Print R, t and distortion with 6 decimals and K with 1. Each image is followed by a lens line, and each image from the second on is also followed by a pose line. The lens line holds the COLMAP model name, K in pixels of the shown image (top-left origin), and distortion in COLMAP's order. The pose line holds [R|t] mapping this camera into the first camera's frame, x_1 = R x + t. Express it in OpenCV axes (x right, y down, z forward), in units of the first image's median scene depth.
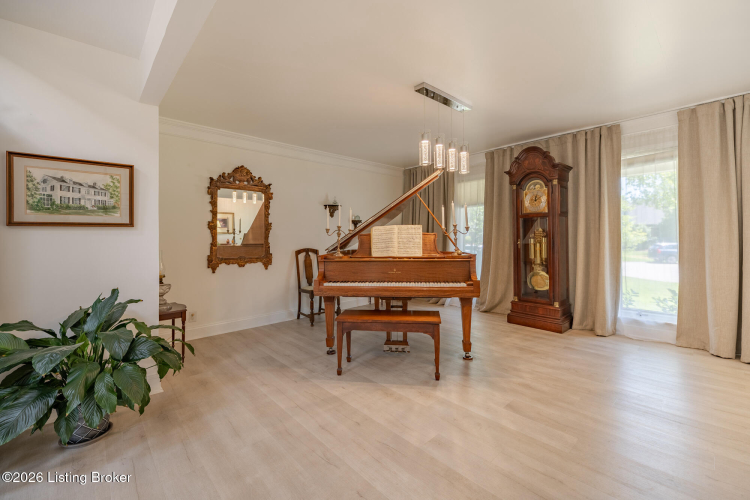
lens RADIAL K [[312.0, 0, 378.7], [0, 312.0, 245.2], [0, 0, 1]] dist [0.002324, 0.000233]
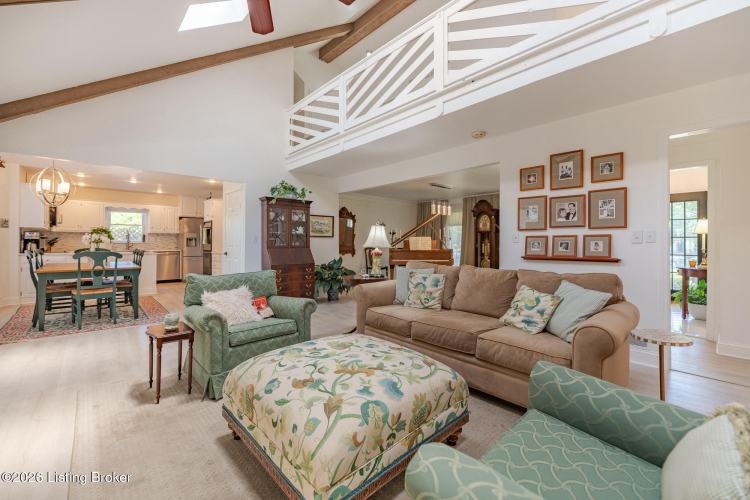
lens RADIAL K [[312.0, 0, 371.2], [0, 312.0, 247.7], [0, 0, 1]] dist [0.002324, 0.000233]
pose [[0.999861, 0.011364, -0.012179, -0.239095], [-0.011435, 0.999918, -0.005771, 0.029915], [0.012112, 0.005909, 0.999909, -1.139749]]
